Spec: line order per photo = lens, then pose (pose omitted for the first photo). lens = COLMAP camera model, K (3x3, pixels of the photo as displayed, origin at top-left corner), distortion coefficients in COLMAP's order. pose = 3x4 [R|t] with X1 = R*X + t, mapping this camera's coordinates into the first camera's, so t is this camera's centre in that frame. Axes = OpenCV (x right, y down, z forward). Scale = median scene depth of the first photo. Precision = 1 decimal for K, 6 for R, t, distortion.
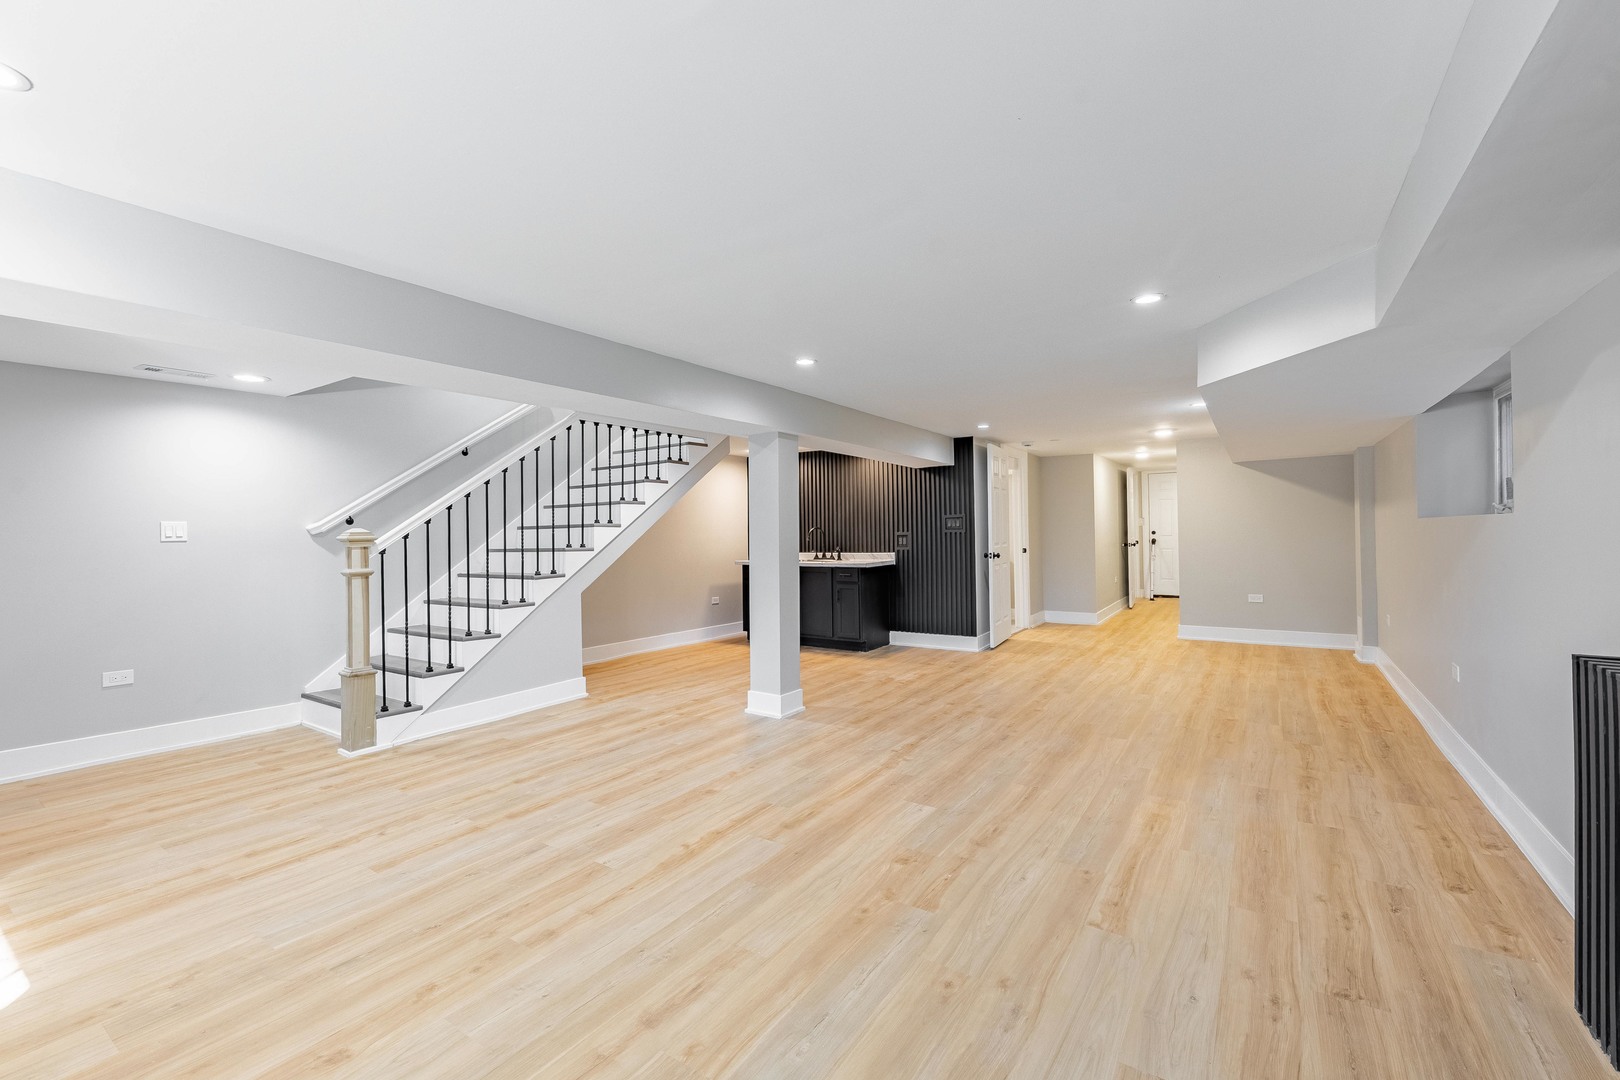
lens RADIAL K [[677.6, 0, 809.5], [0, 677.6, 520.1], [0, 0, 1]] dist [0.003380, 0.000520]
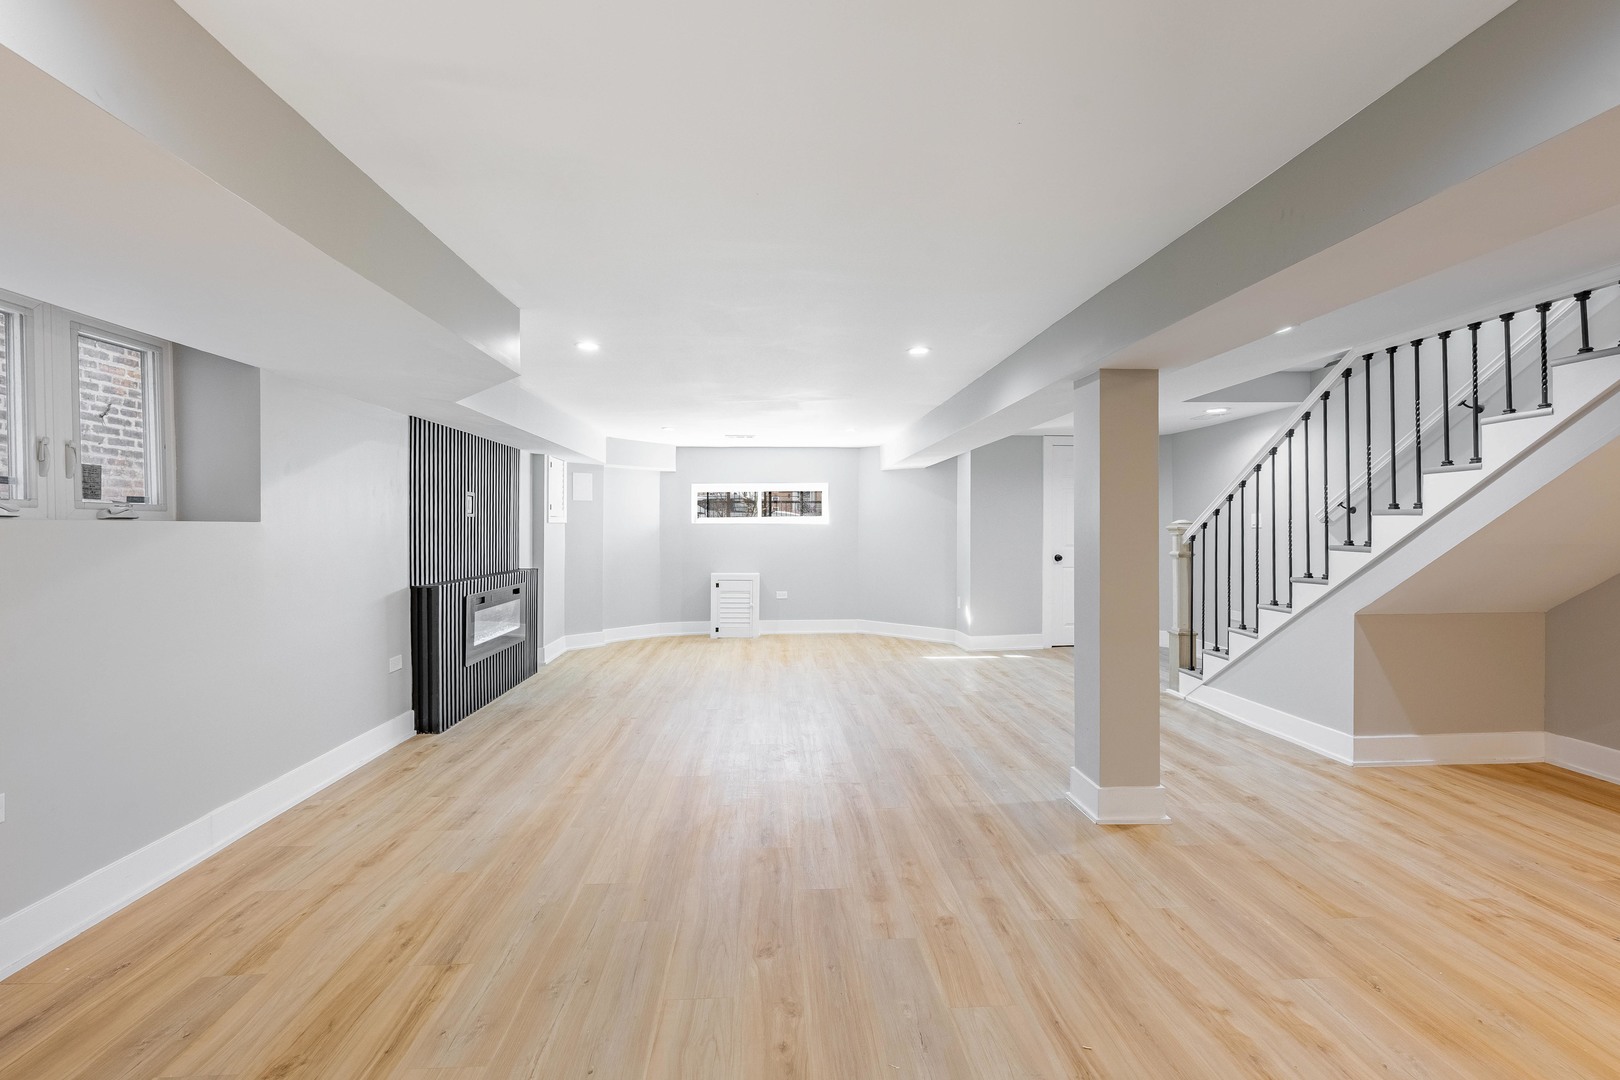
lens RADIAL K [[677.6, 0, 809.5], [0, 677.6, 520.1], [0, 0, 1]] dist [0.003380, 0.000520]
pose [[-0.791549, 0.008328, -0.611048, 0.815207], [0.022322, 0.999634, -0.015292, 0.020657], [0.610697, -0.025744, -0.791446, 1.935227]]
